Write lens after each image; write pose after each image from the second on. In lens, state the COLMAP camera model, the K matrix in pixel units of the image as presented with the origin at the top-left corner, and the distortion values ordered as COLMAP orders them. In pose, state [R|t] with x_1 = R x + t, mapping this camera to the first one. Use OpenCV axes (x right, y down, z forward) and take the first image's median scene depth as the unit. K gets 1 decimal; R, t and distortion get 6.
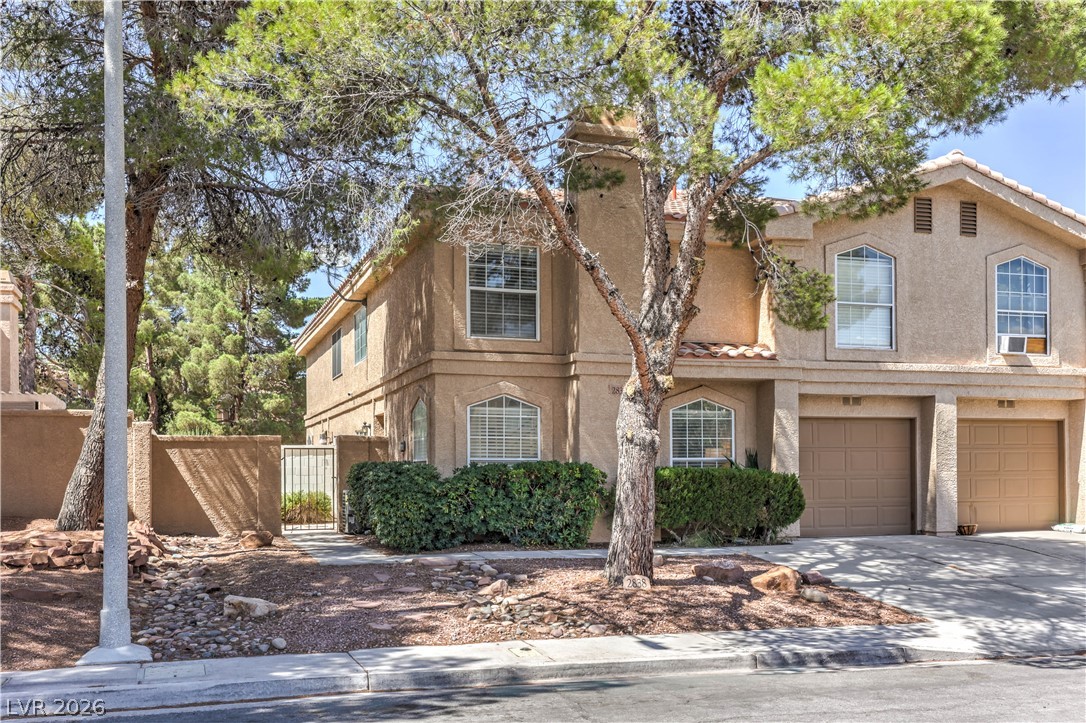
lens RADIAL K [[1139.1, 0, 543.8], [0, 1139.1, 482.1], [0, 0, 1]] dist [0.003616, 0.011766]
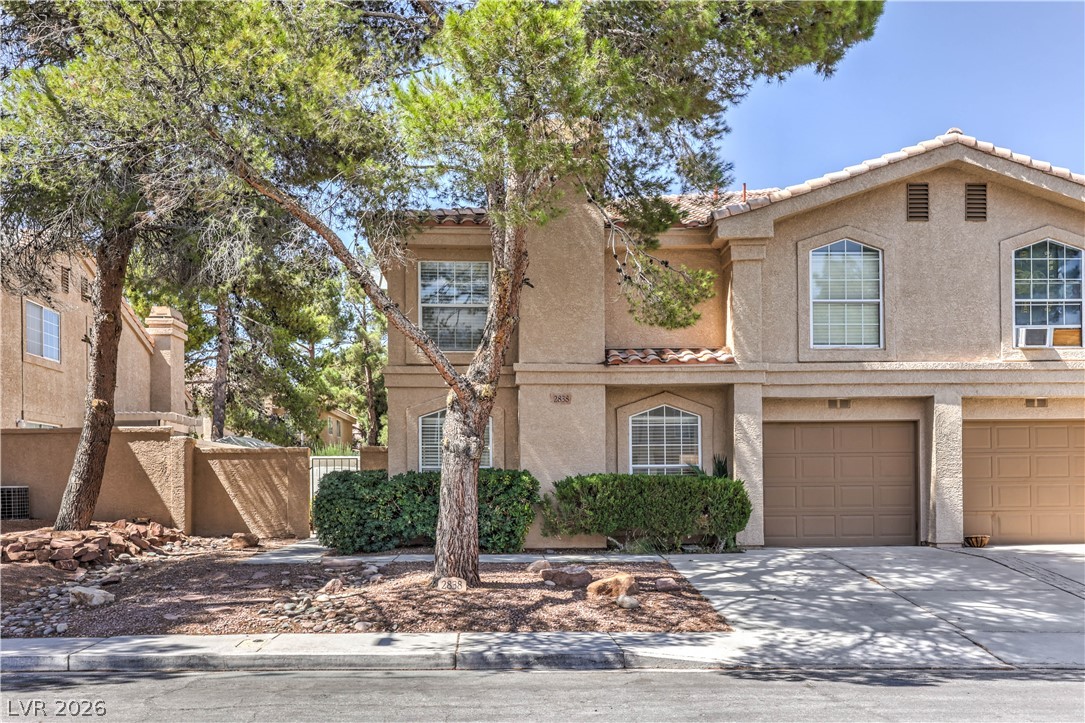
lens RADIAL K [[1129.9, 0, 524.6], [0, 1129.9, 492.1], [0, 0, 1]] dist [0.006772, 0.011256]
pose [[0.956675, 0.000087, -0.291159, 0.291583], [-0.000164, 1.000000, -0.000239, 0.002713], [0.291159, 0.000277, 0.956675, 0.023464]]
